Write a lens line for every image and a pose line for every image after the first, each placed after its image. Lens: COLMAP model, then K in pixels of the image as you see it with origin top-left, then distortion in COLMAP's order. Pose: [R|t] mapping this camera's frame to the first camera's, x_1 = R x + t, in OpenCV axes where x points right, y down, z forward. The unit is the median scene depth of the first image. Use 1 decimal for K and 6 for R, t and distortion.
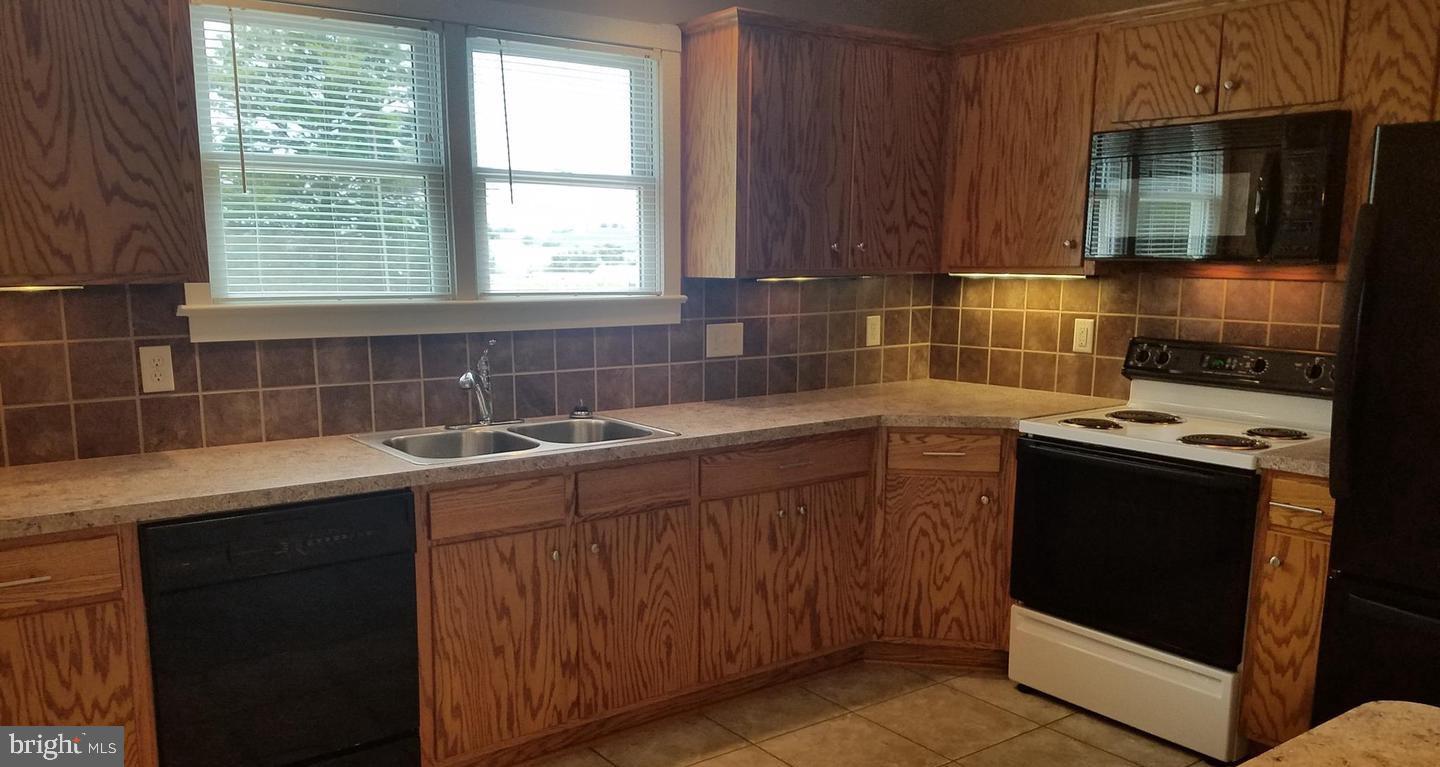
lens RADIAL K [[1092.8, 0, 703.1], [0, 1092.8, 446.4], [0, 0, 1]] dist [0.181506, -0.240137]
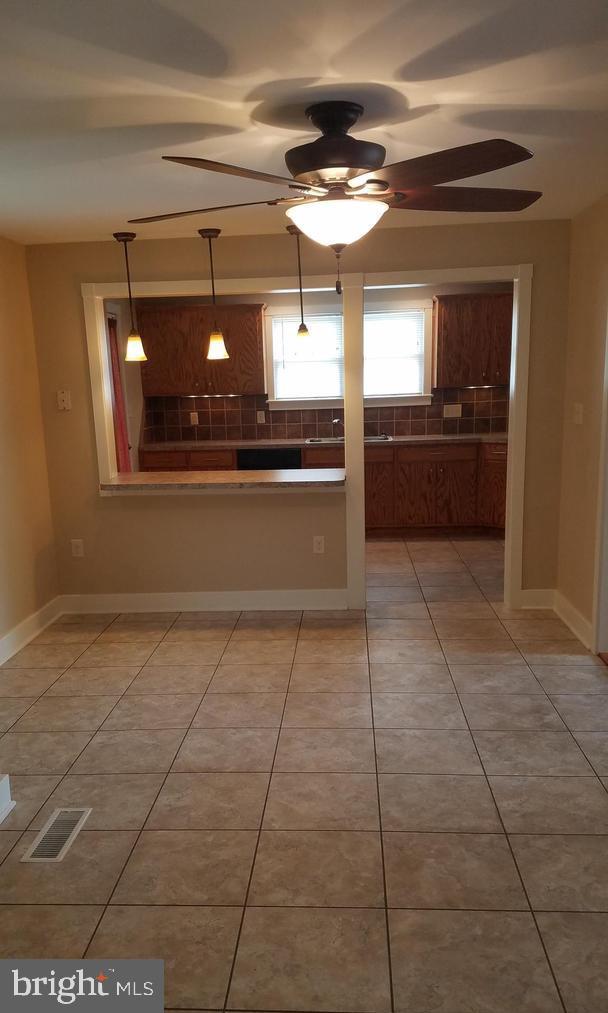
lens RADIAL K [[803.8, 0, 301.5], [0, 803.8, 531.6], [0, 0, 1]] dist [0.259543, -0.411667]
pose [[0.766789, 0.092326, -0.635225, 1.156955], [-0.081291, 0.995601, 0.046577, 0.148210], [0.636731, 0.015923, 0.770922, -0.842067]]
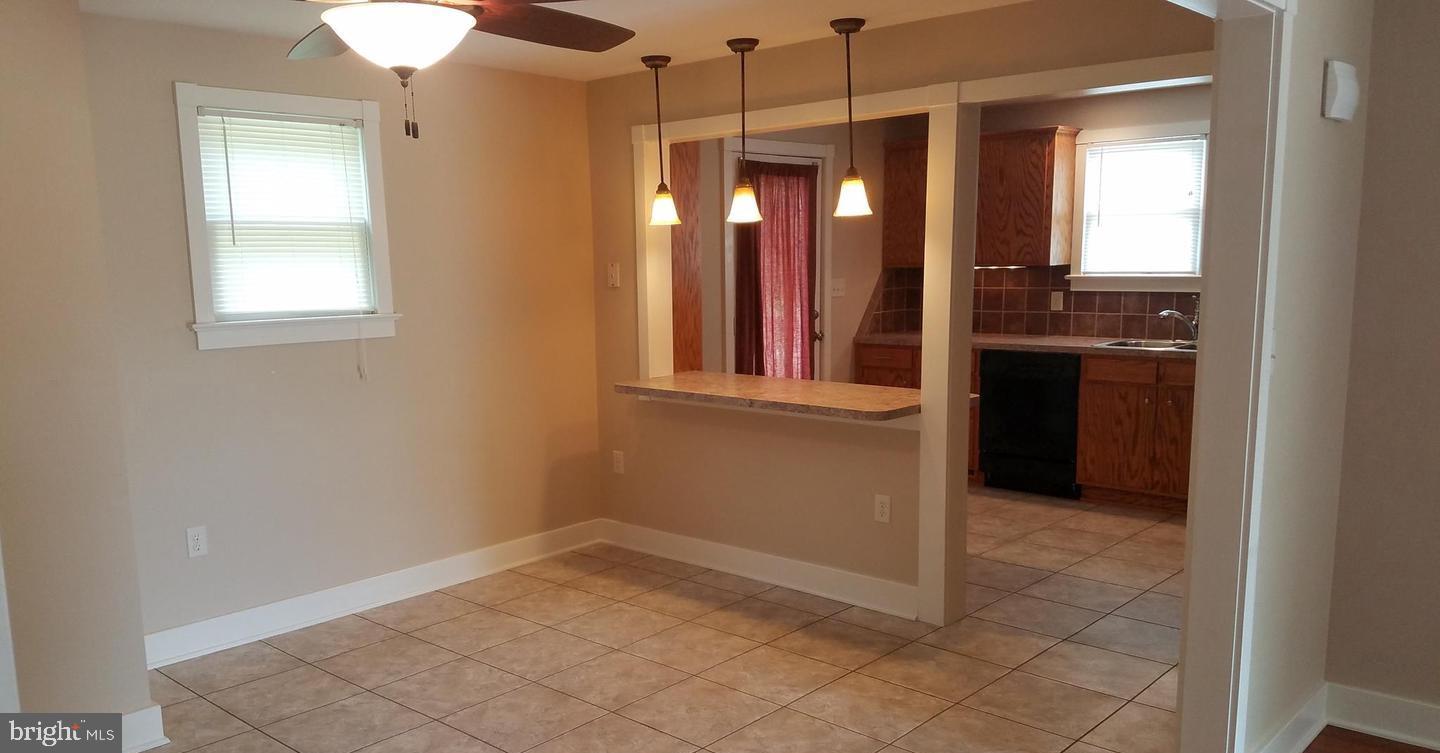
lens RADIAL K [[1089.4, 0, 716.8], [0, 1089.4, 422.5], [0, 0, 1]] dist [0.222211, -0.332660]
pose [[0.201390, 0.145841, -0.968593, 1.433255], [-0.157413, 0.980820, 0.114953, 0.023258], [0.966780, 0.129318, 0.220485, -0.168277]]
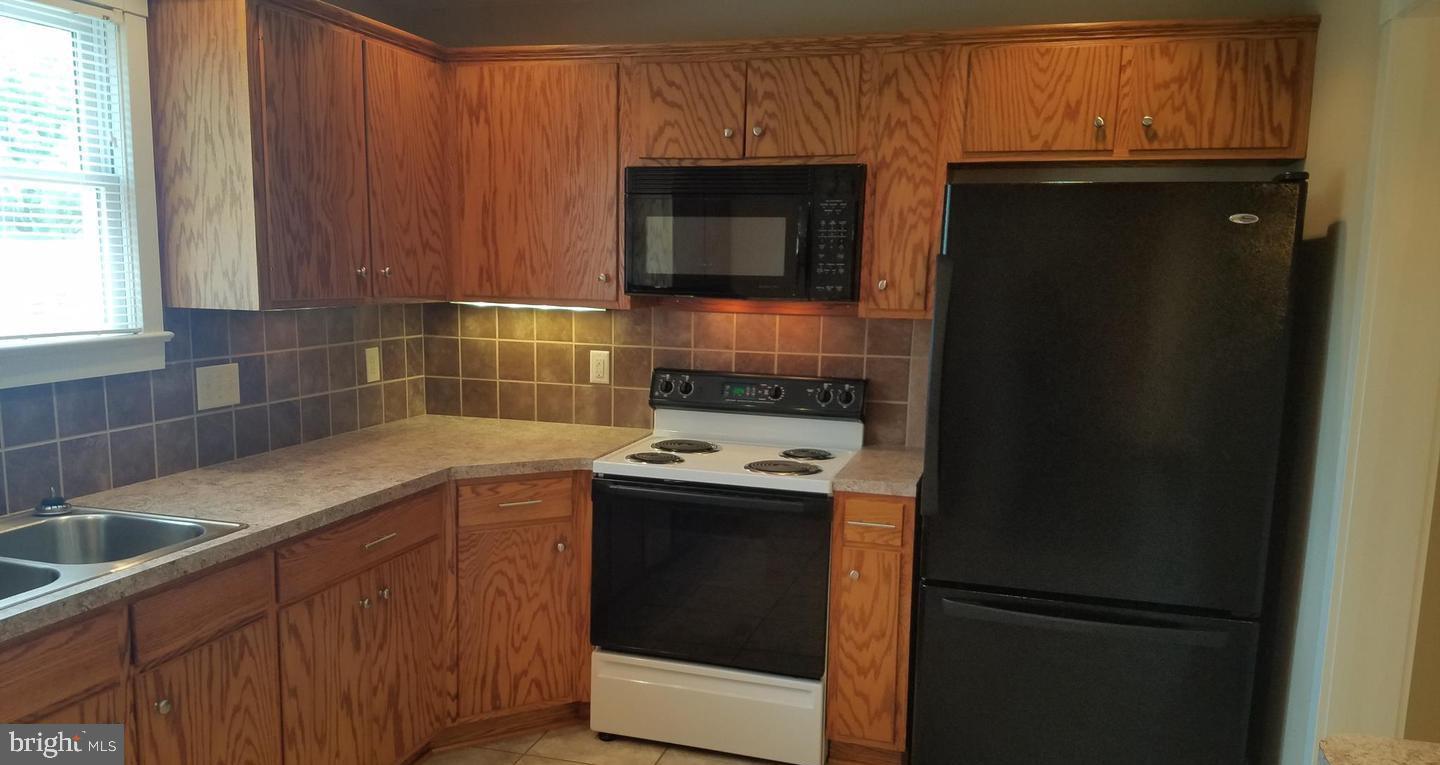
lens RADIAL K [[1065.1, 0, 673.1], [0, 1065.1, 445.0], [0, 0, 1]] dist [0.259281, -0.559027]
pose [[0.810087, -0.082824, 0.580431, -0.197294], [0.084693, 0.996120, 0.023936, -0.053996], [-0.580161, 0.029768, 0.813958, 0.208878]]
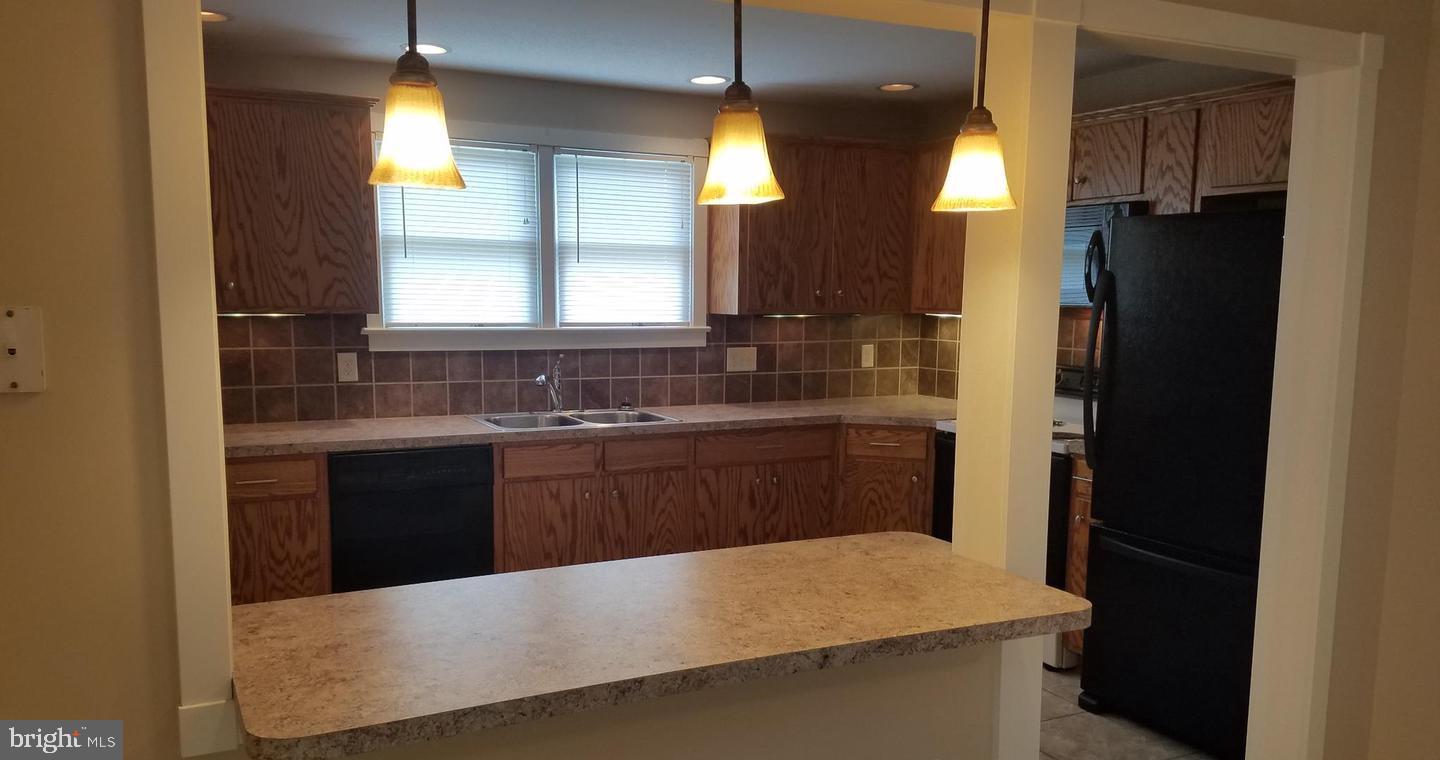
lens RADIAL K [[1085.5, 0, 714.0], [0, 1085.5, 431.1], [0, 0, 1]] dist [0.176790, -0.001903]
pose [[0.987349, 0.029306, -0.155830, 0.227385], [-0.036312, 0.998445, -0.042303, 0.057532], [0.154348, 0.047426, 0.986878, -0.383720]]
